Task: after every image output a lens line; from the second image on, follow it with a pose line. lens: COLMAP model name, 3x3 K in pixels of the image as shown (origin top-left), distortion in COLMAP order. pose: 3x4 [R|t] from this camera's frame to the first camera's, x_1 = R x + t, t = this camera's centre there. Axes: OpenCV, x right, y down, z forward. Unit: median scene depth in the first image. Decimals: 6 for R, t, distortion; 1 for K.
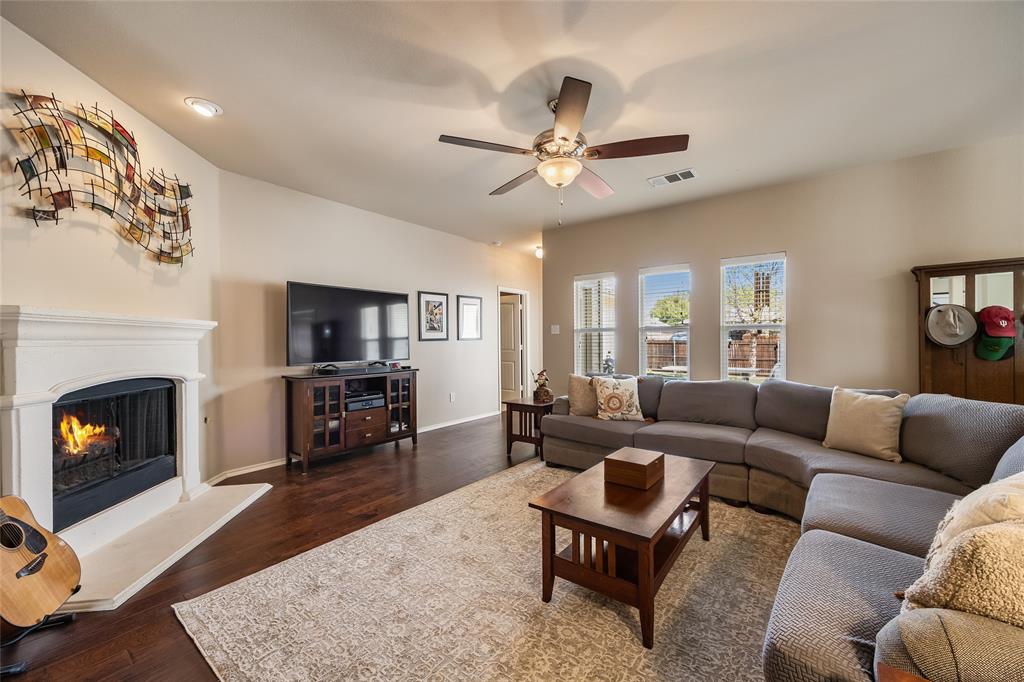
lens RADIAL K [[411.8, 0, 512.0], [0, 411.8, 341.0], [0, 0, 1]] dist [0.002261, 0.000090]
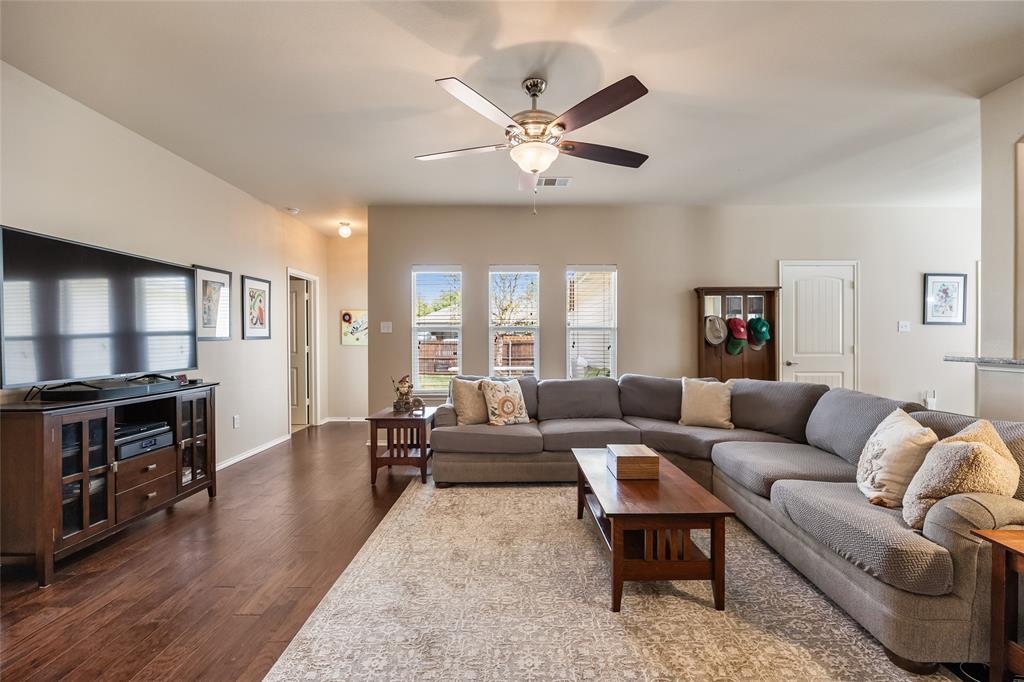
lens RADIAL K [[464.6, 0, 512.0], [0, 464.6, 341.0], [0, 0, 1]] dist [-0.011758, 0.000230]
pose [[0.787219, 0.001820, 0.616671, -0.378177], [-0.001731, 0.999998, -0.000741, 0.000572], [-0.616671, -0.000484, 0.787221, 0.145580]]
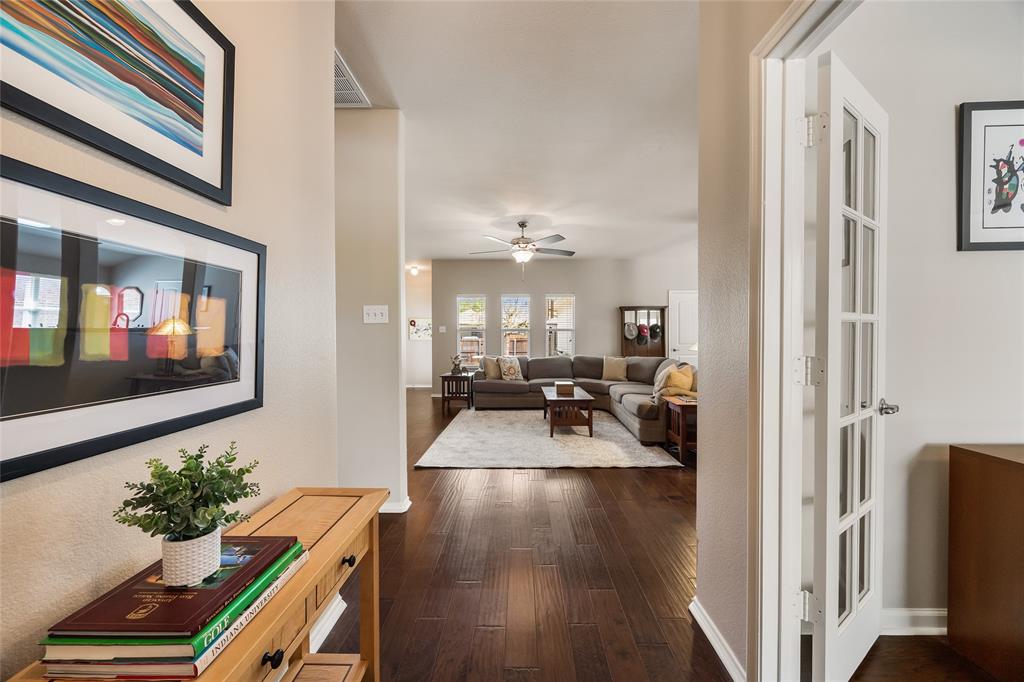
lens RADIAL K [[411.8, 0, 512.0], [0, 411.8, 341.0], [0, 0, 1]] dist [0.002261, 0.000090]
pose [[0.795568, -0.001706, 0.605862, -0.808471], [-0.000702, 0.999993, 0.003739, 0.010872], [-0.605864, -0.003400, 0.795561, -0.429340]]
